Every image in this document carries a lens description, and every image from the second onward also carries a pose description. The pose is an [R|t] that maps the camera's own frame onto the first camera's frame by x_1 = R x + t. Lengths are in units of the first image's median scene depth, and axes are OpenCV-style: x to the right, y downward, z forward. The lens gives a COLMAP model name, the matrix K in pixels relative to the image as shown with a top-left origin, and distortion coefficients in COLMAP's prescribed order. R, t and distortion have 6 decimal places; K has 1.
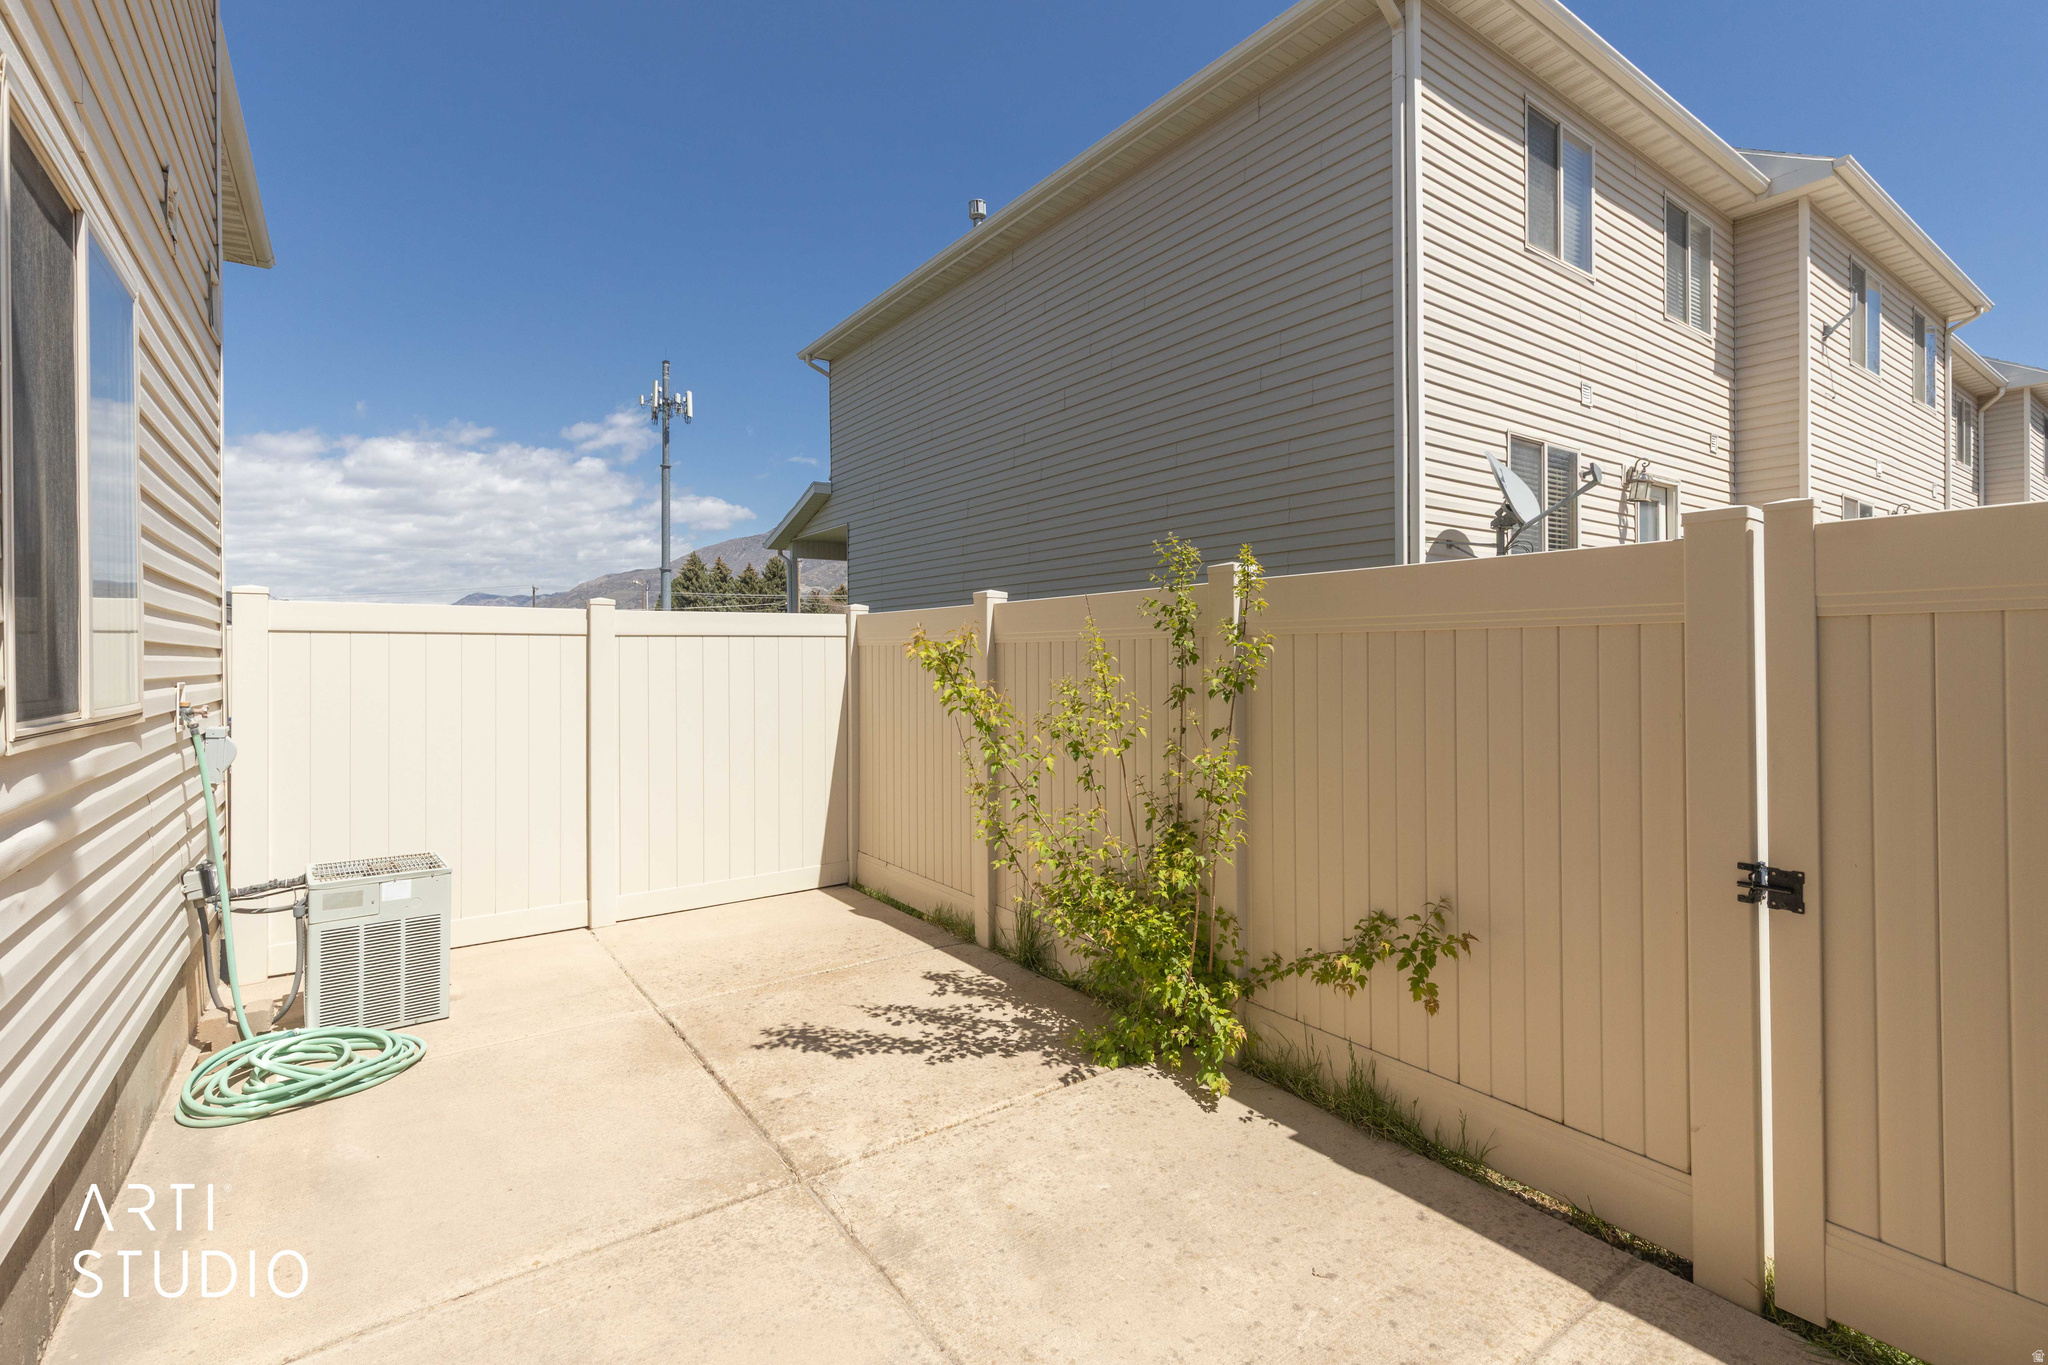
lens RADIAL K [[938.4, 0, 1024.2], [0, 938.4, 646.5], [0, 0, 1]] dist [0.000915, -0.000007]
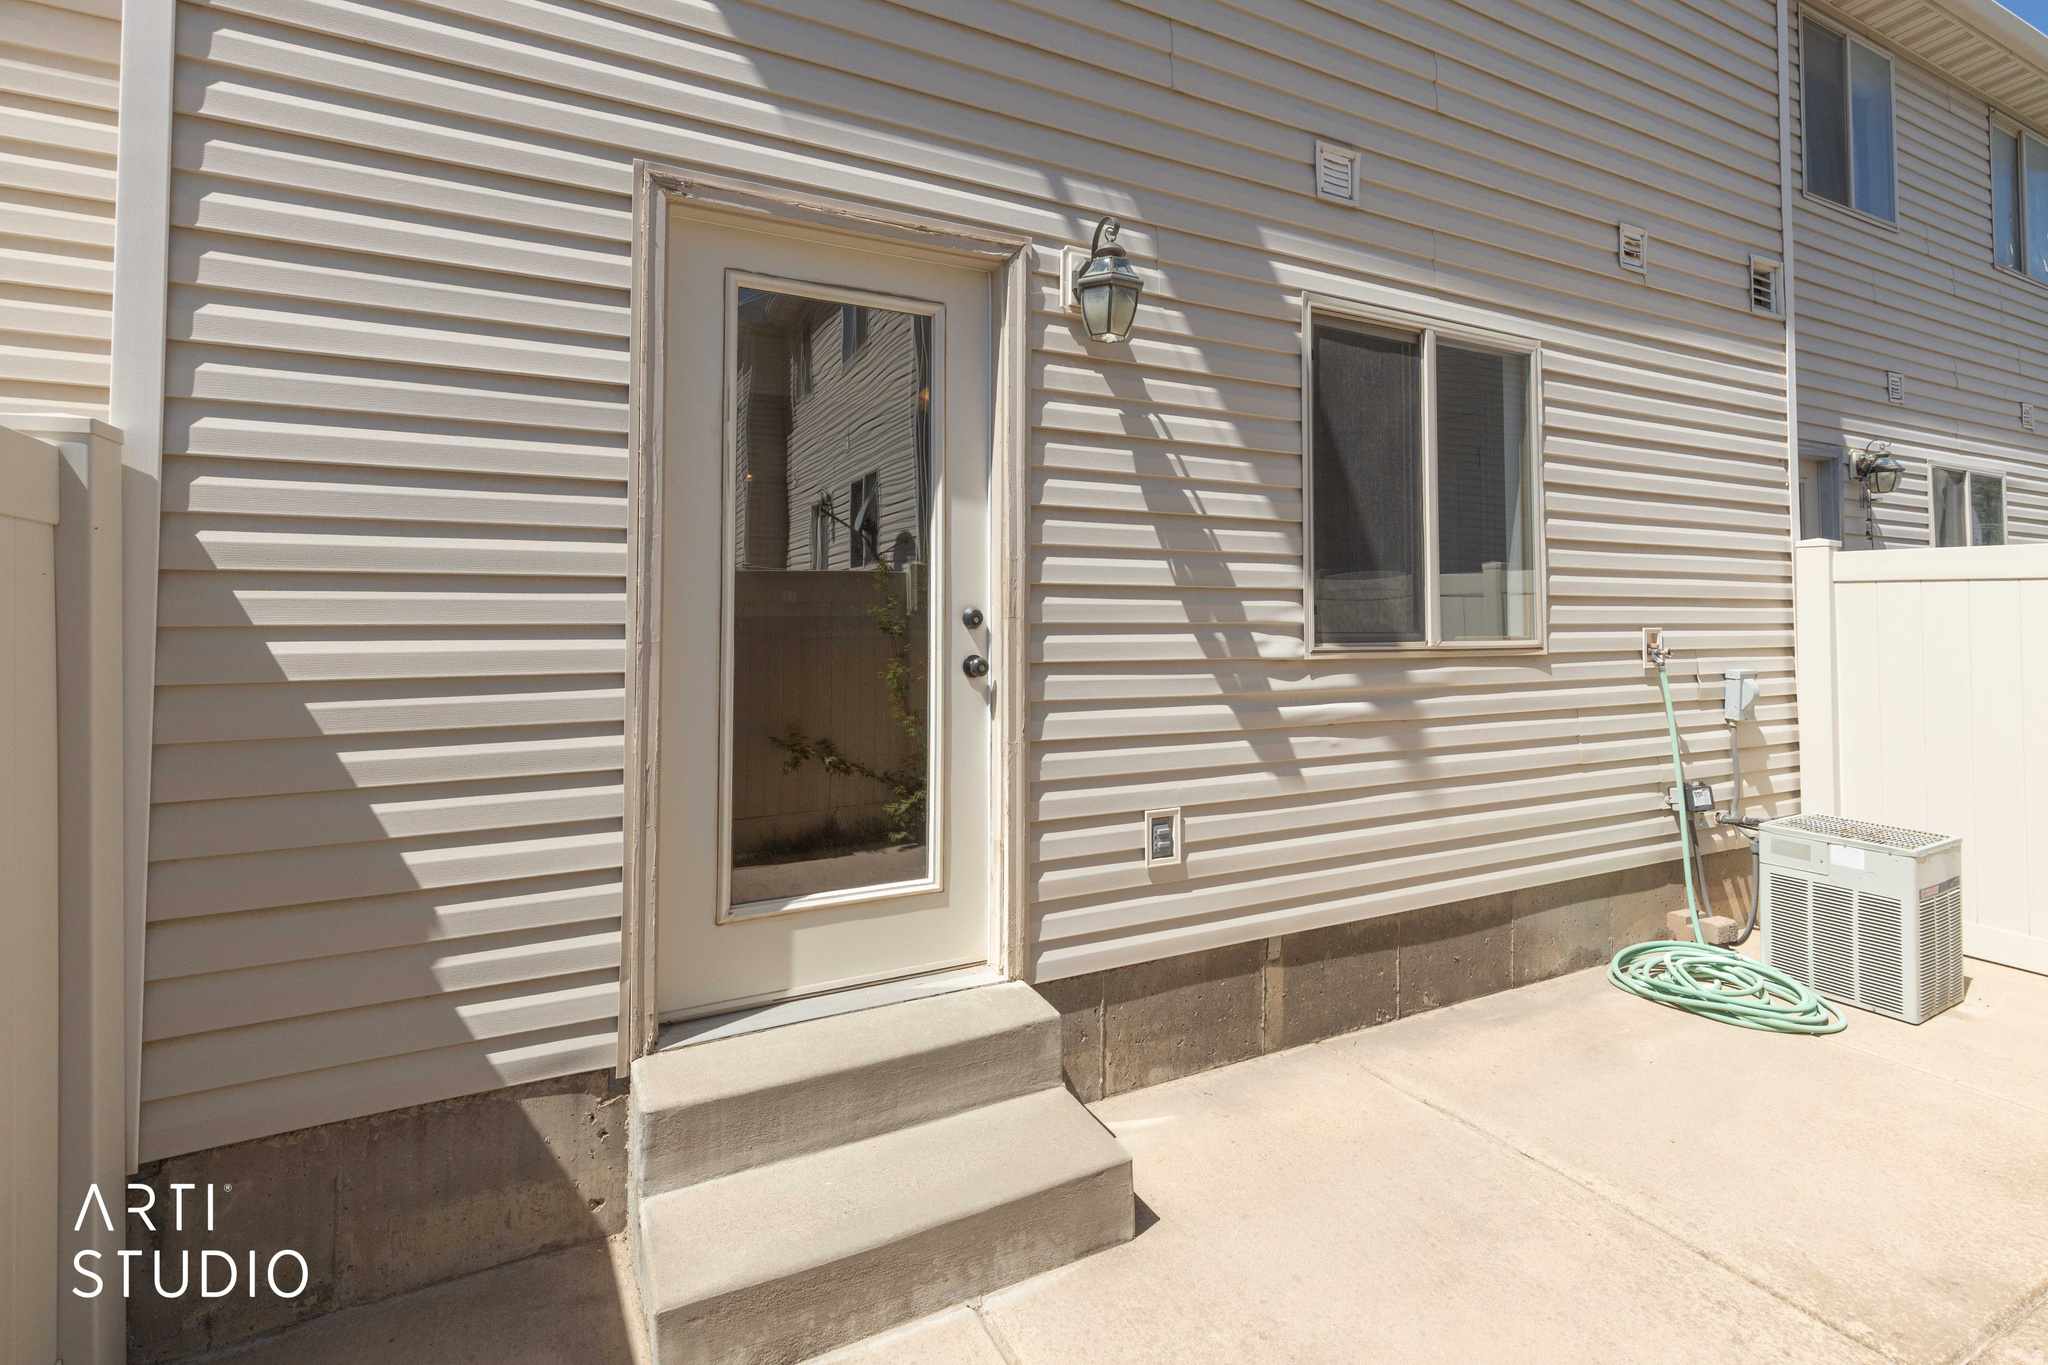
lens RADIAL K [[923.6, 0, 1016.5], [0, 923.6, 585.6], [0, 0, 1]] dist [0.007512, -0.000272]
pose [[-0.150418, -0.024602, -0.988316, 0.522701], [0.010043, 0.999601, -0.026411, 0.007319], [0.988571, -0.013899, -0.150111, 0.446096]]
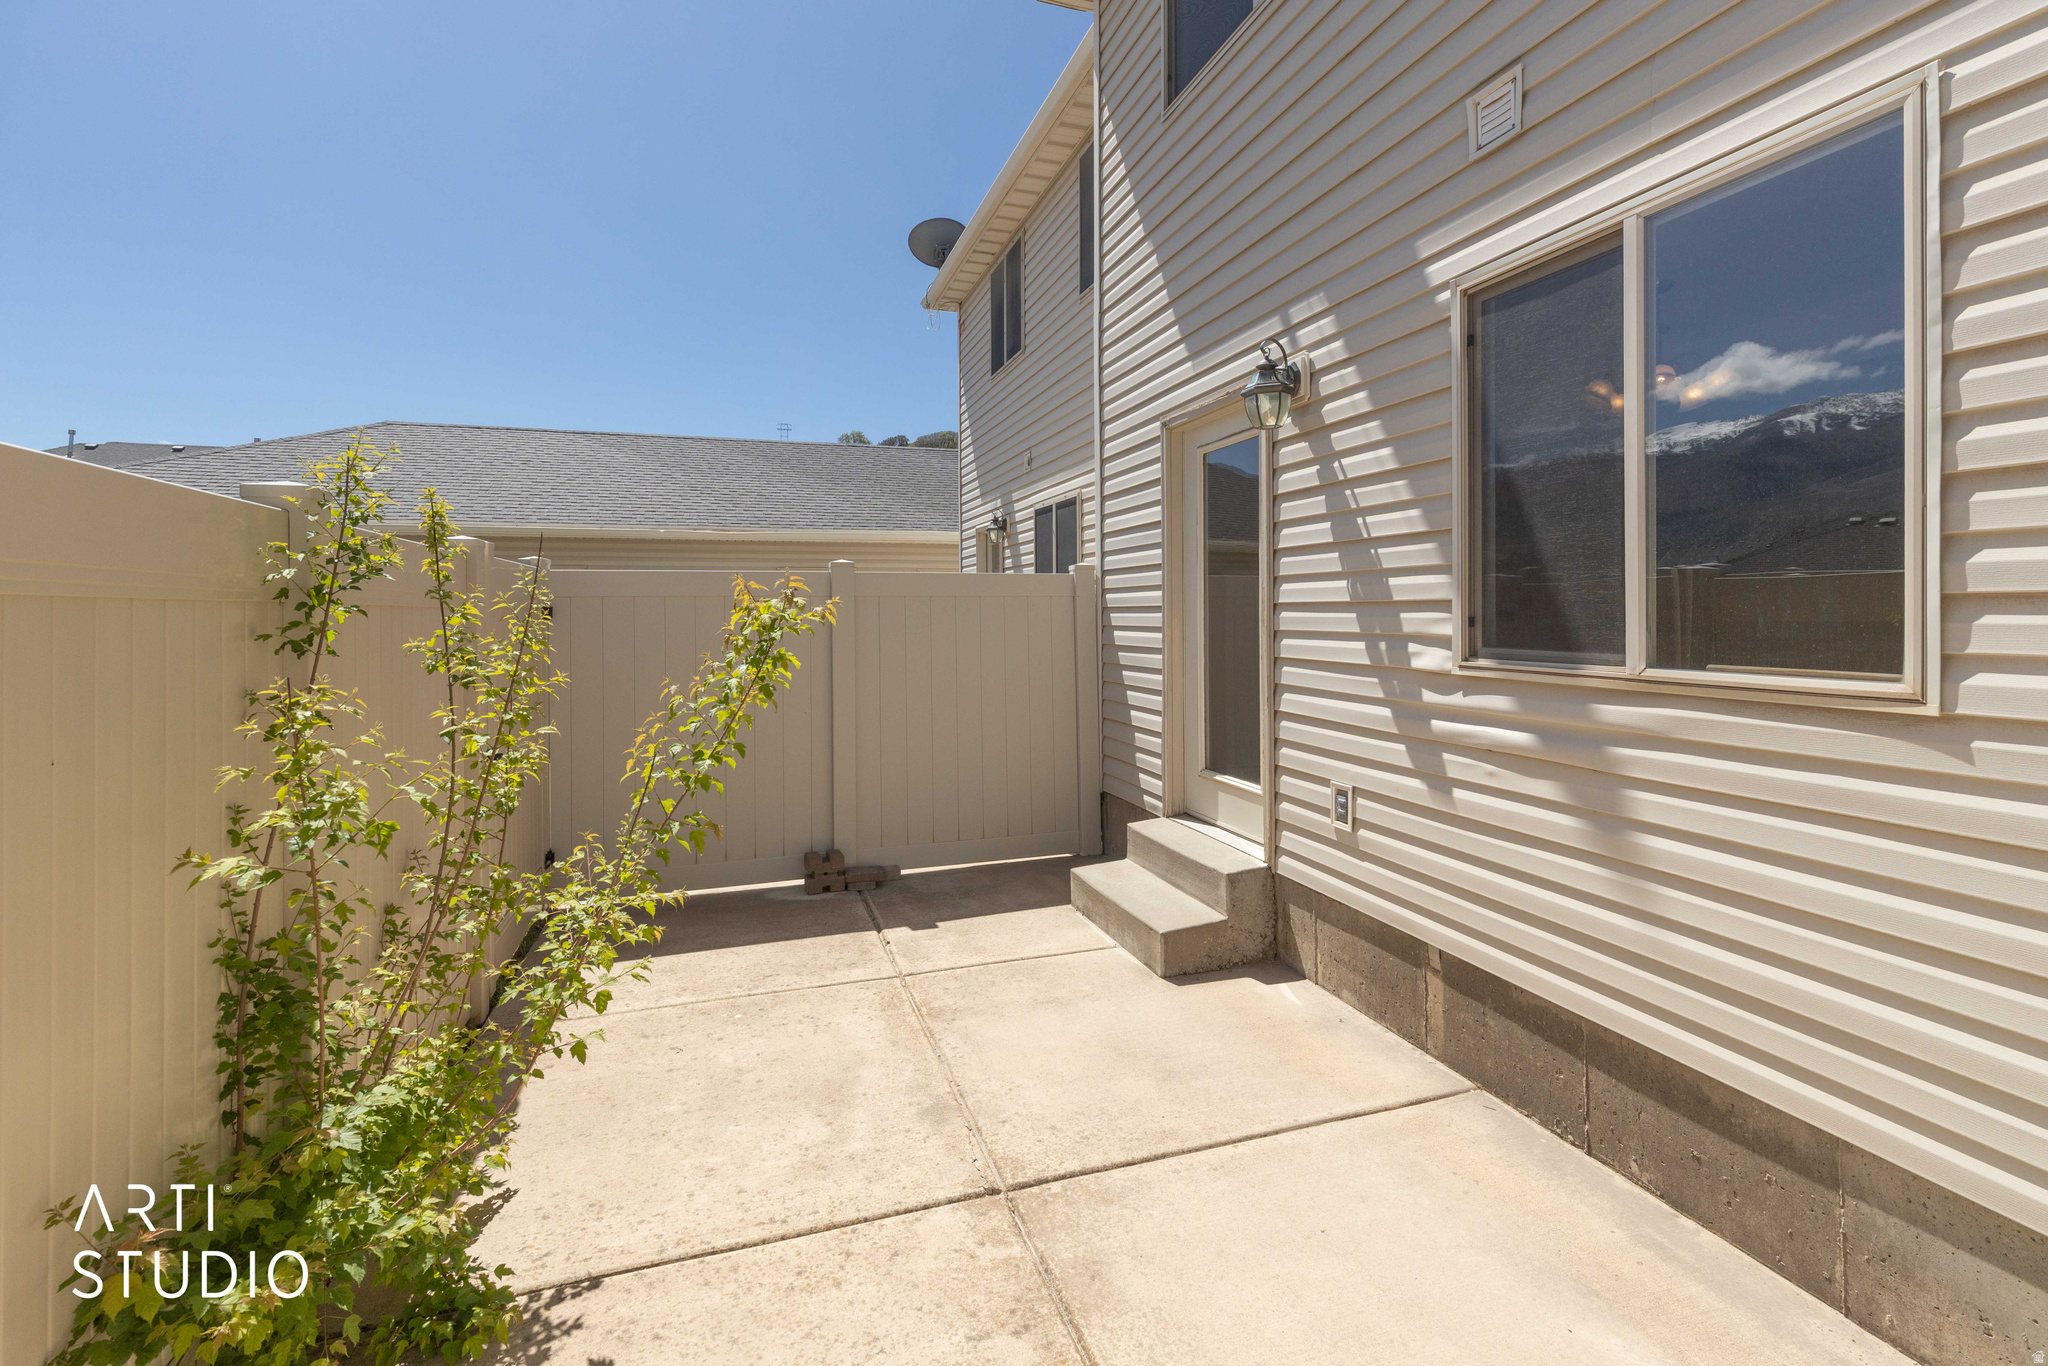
lens RADIAL K [[934.3, 0, 1050.1], [0, 934.3, 620.0], [0, 0, 1]] dist [0.001187, 0.000199]
pose [[-0.961464, 0.007631, 0.274826, -0.523983], [0.006408, 0.999965, -0.005348, 0.011710], [-0.274858, -0.003381, -0.961479, 1.826158]]
